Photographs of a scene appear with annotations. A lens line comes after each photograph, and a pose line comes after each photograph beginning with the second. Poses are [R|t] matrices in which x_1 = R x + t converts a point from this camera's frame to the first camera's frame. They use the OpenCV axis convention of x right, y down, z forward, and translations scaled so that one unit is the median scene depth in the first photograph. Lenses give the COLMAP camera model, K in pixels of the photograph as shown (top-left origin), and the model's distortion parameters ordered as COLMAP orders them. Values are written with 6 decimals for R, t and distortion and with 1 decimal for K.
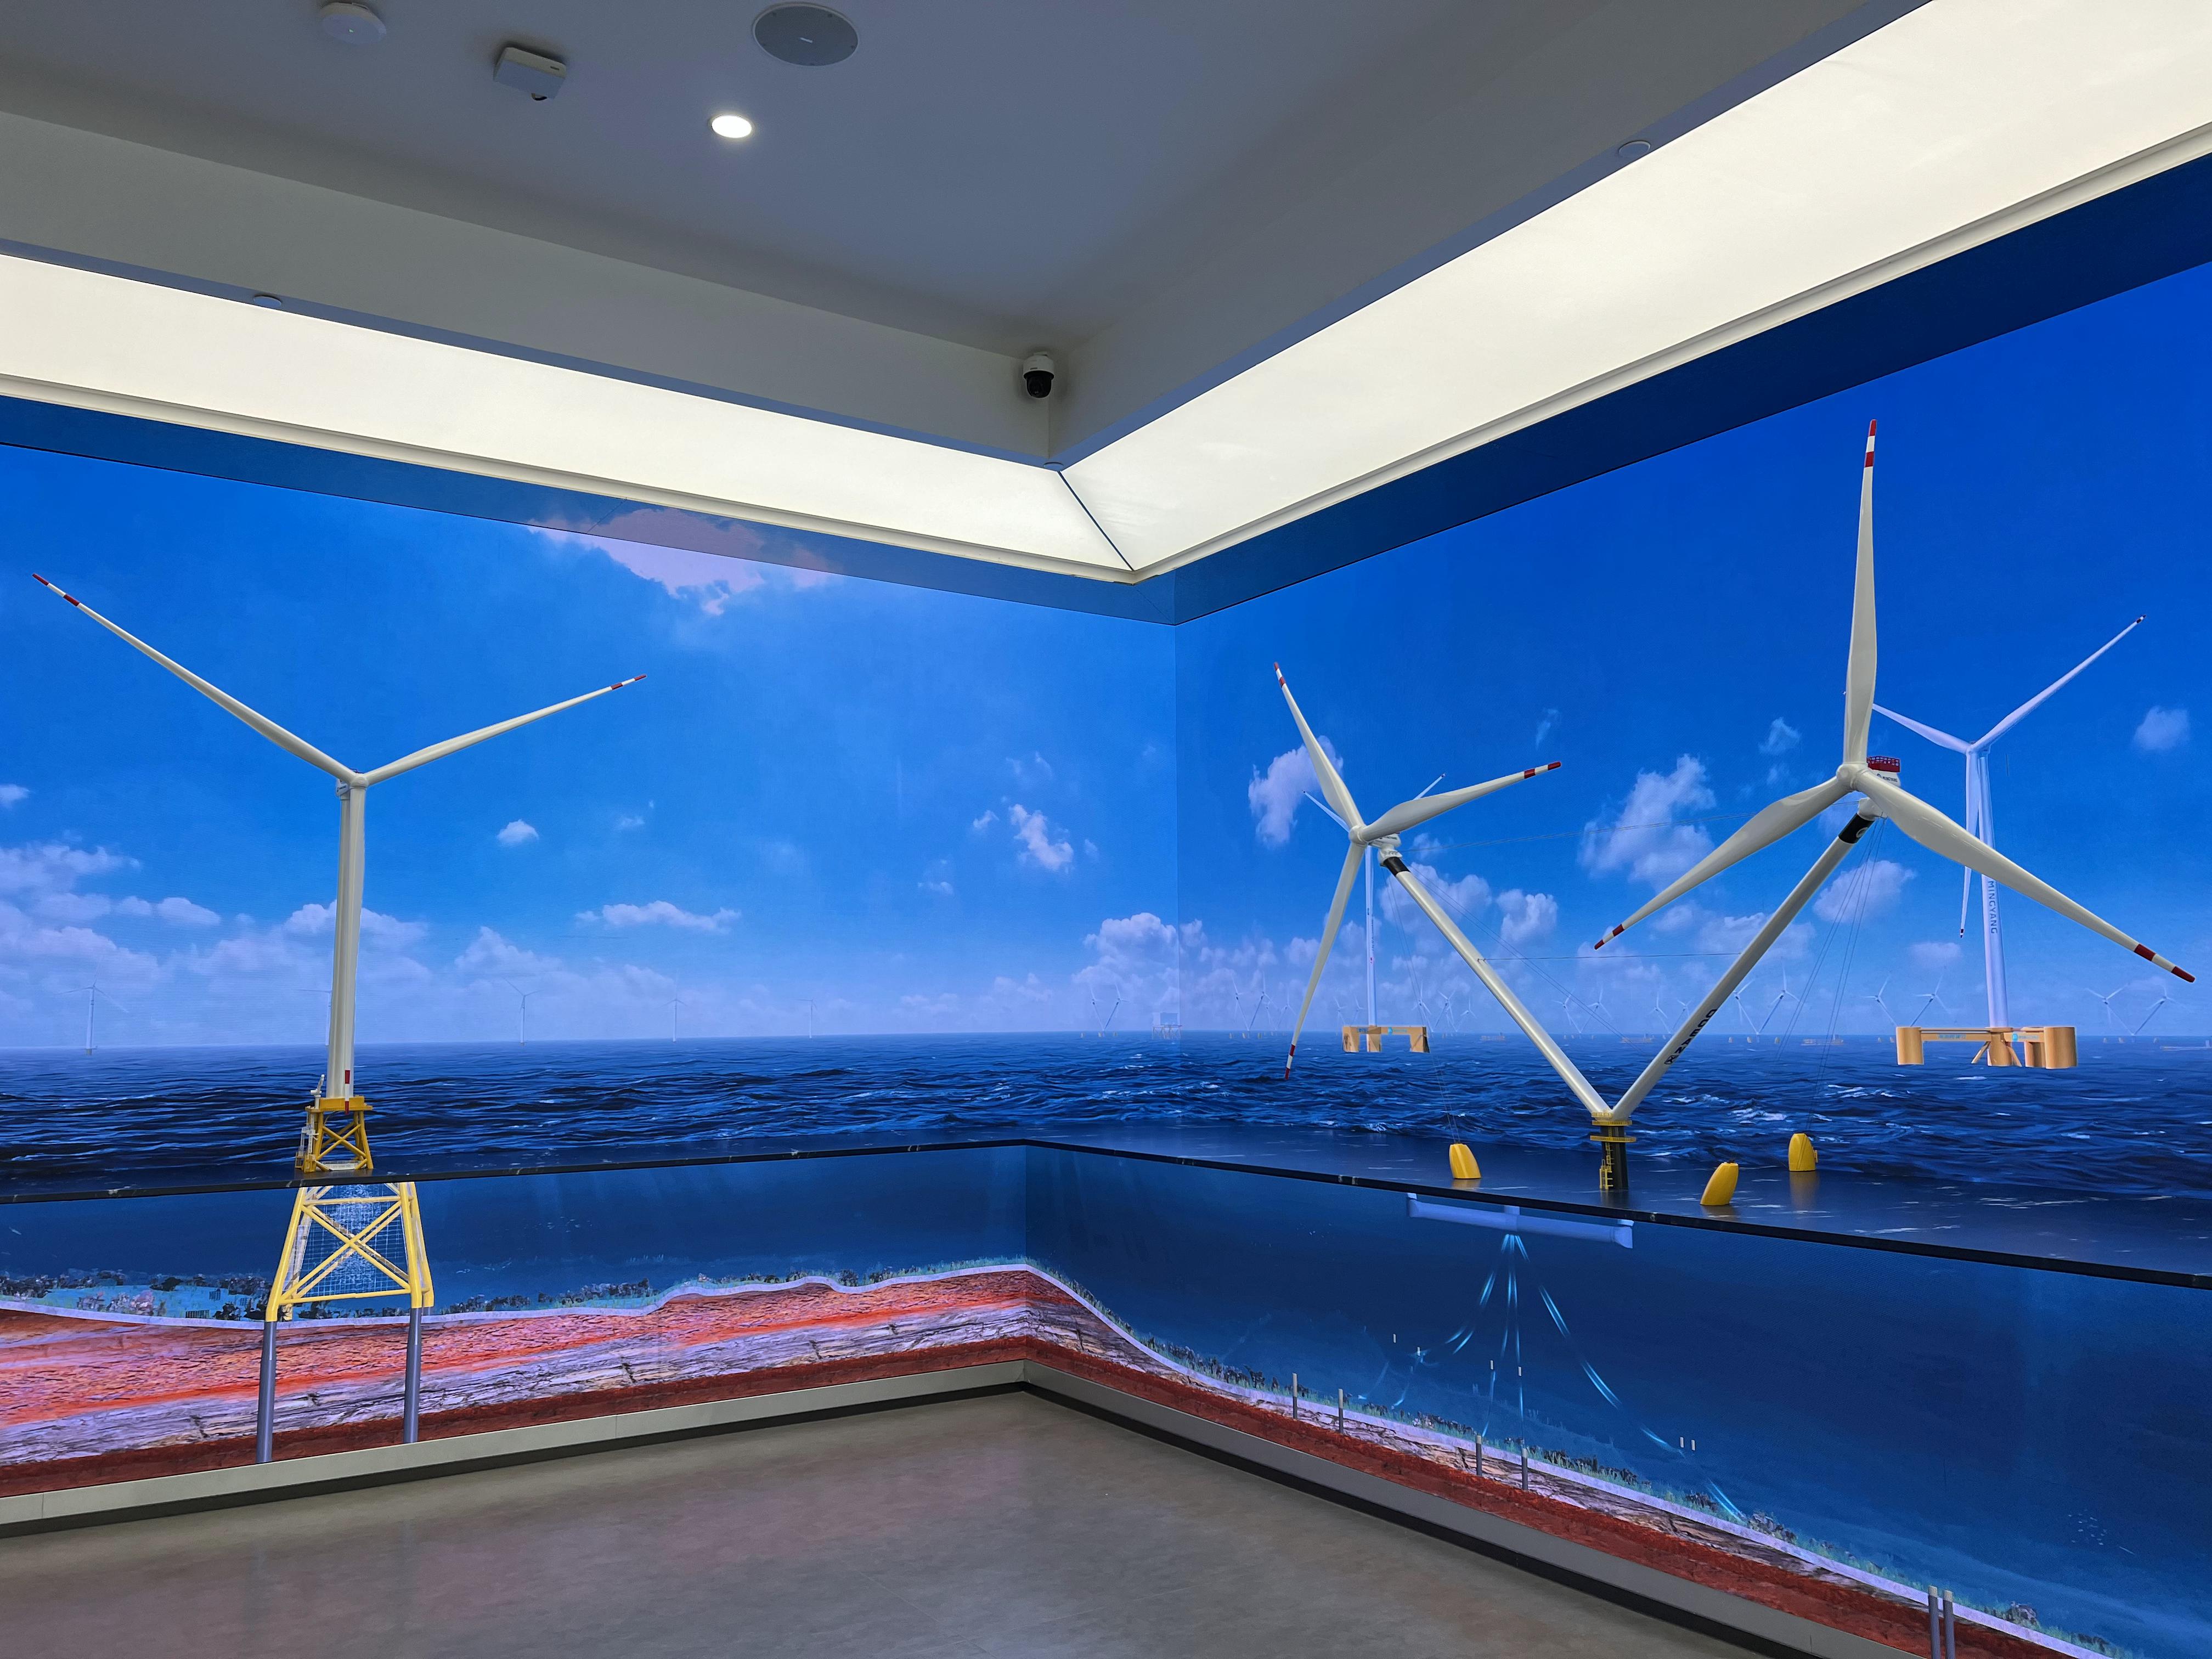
lens RADIAL K [[1743.7, 0, 1100.3], [0, 1743.7, 826.9], [0, 0, 1]] dist [0.044816, -0.048829]
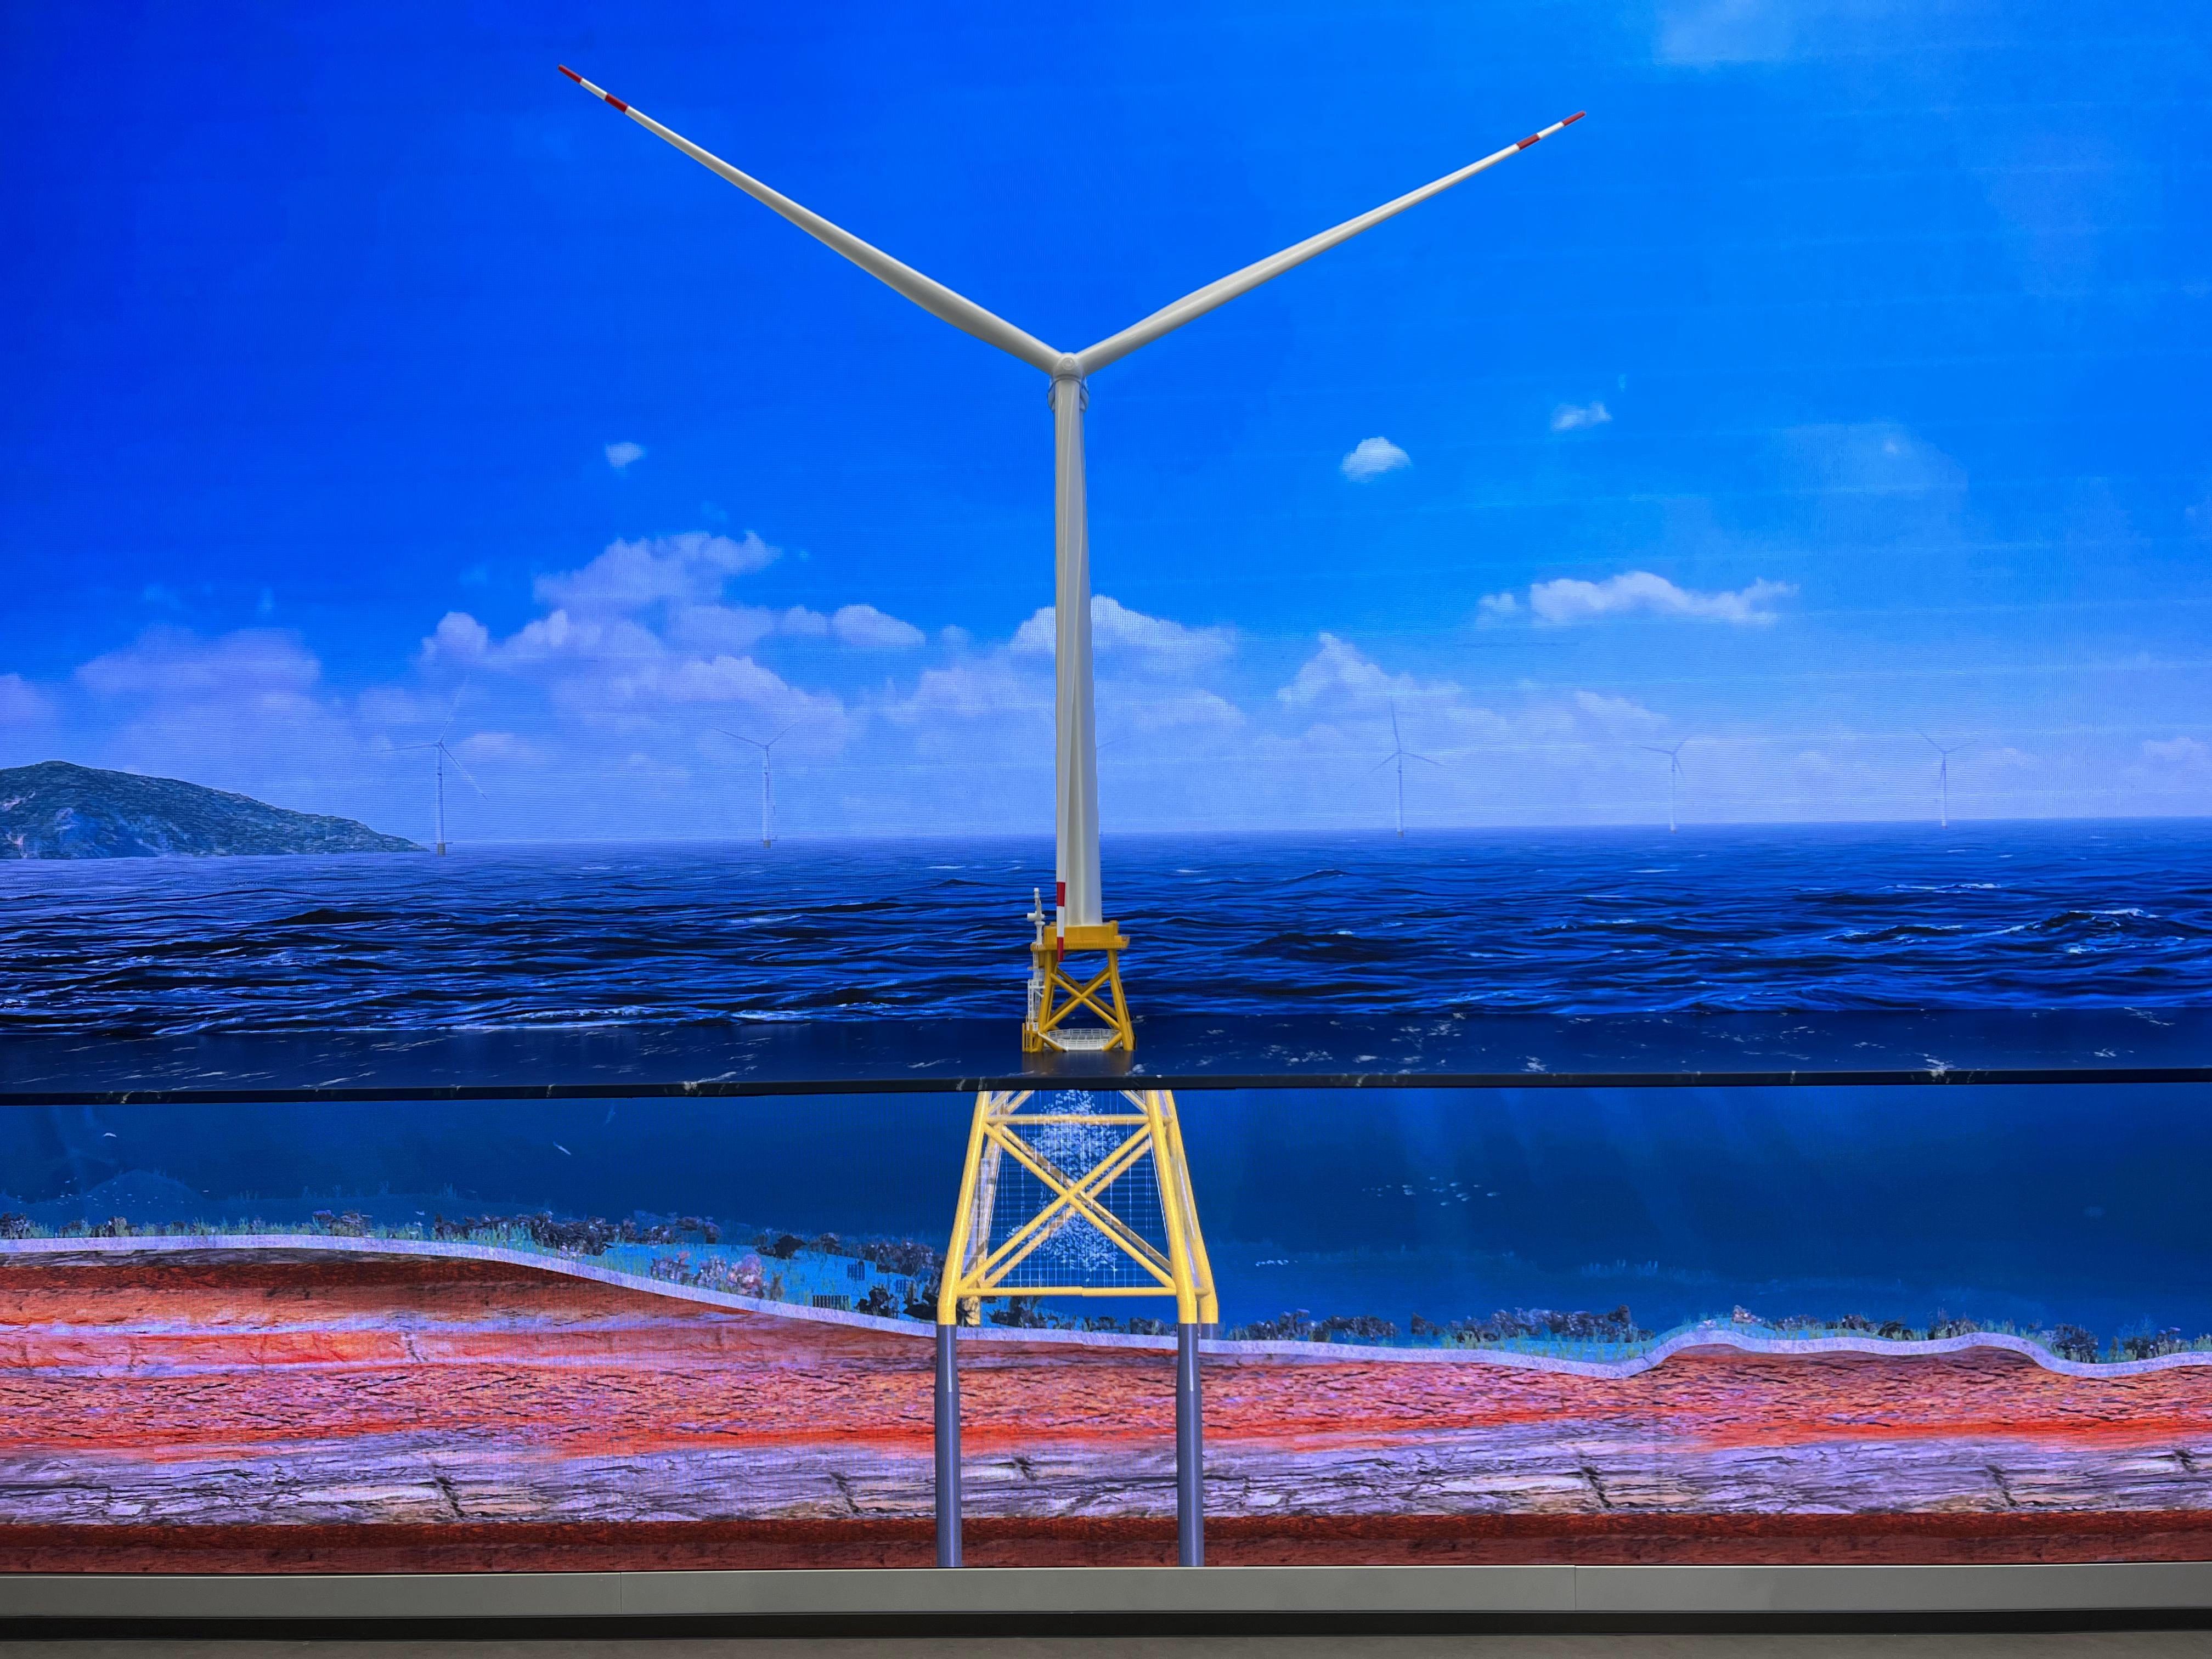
lens RADIAL K [[1743.7, 0, 1109.7], [0, 1743.7, 811.5], [0, 0, 1]] dist [0.044816, -0.048829]
pose [[0.838786, -0.007230, -0.544413, -0.110832], [0.068417, 0.993386, 0.092217, 0.063802], [0.540145, -0.114597, 0.833733, 0.529103]]
